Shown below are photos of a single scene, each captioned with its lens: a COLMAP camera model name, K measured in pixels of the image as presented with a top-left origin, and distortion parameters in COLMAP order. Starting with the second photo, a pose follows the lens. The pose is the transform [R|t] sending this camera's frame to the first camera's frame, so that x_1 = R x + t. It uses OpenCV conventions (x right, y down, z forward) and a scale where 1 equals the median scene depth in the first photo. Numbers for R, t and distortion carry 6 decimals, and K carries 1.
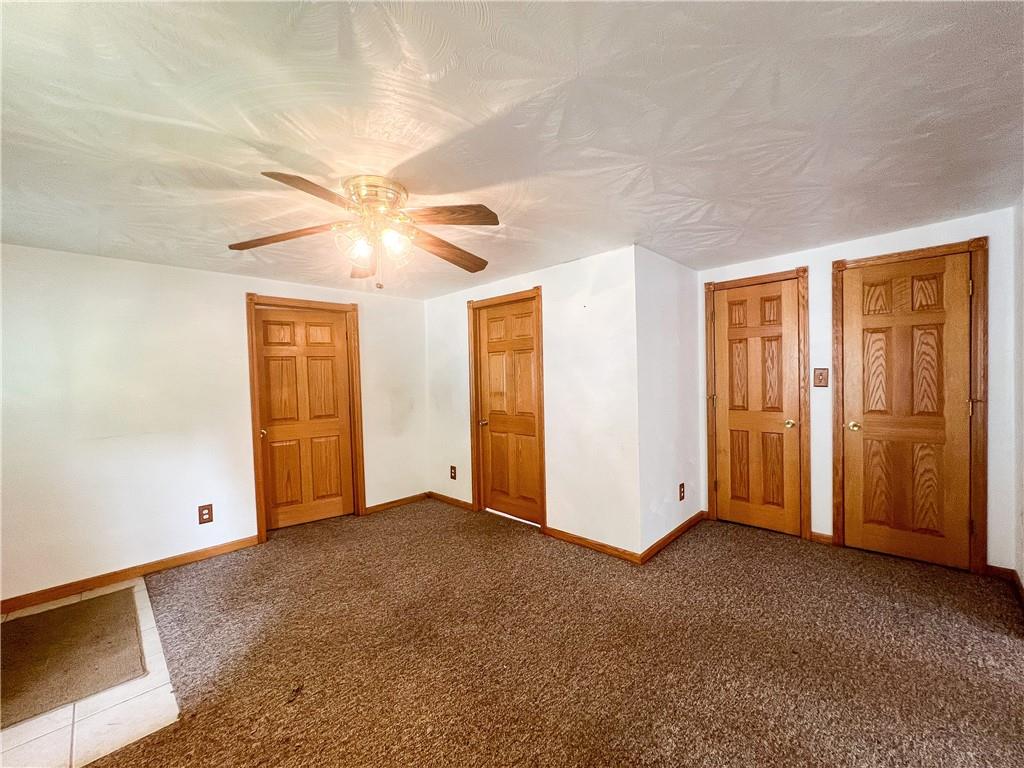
lens RADIAL K [[407.7, 0, 510.2], [0, 407.7, 384.2], [0, 0, 1]] dist [-0.008611, 0.000342]
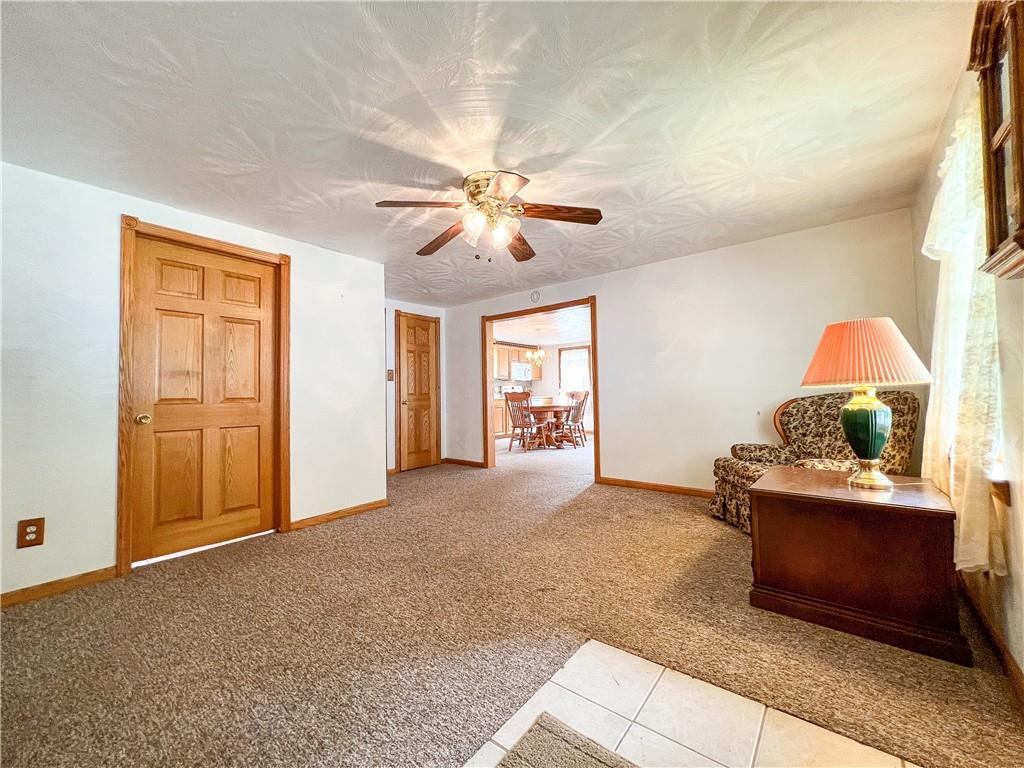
lens RADIAL K [[409.5, 0, 512.0], [0, 409.5, 384.0], [0, 0, 1]] dist [-0.000809, 0.000059]
pose [[-0.095863, 0.052381, 0.994015, -0.940259], [0.041022, 0.997974, -0.048634, 0.119804], [-0.994549, 0.036114, -0.097818, 0.646102]]
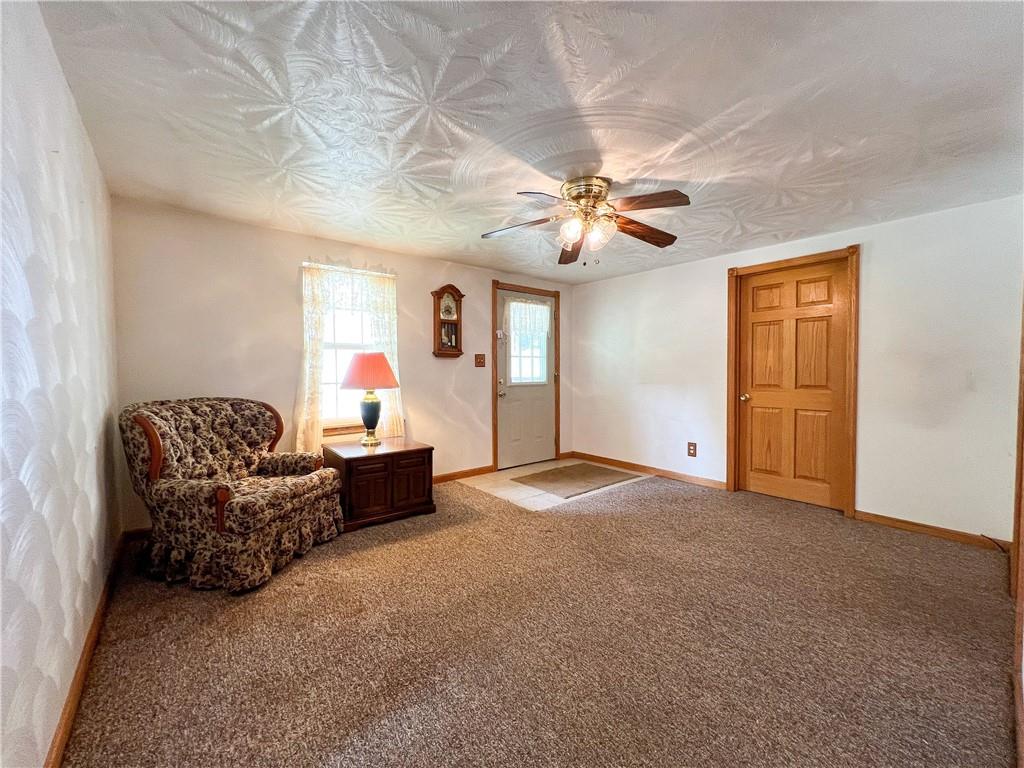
lens RADIAL K [[407.7, 0, 510.2], [0, 407.7, 384.2], [0, 0, 1]] dist [-0.008611, 0.000342]
pose [[-0.110212, 0.064274, -0.991828, 0.596386], [-0.012876, 0.997731, 0.066087, 0.030567], [0.993825, 0.020054, -0.109134, 0.552731]]
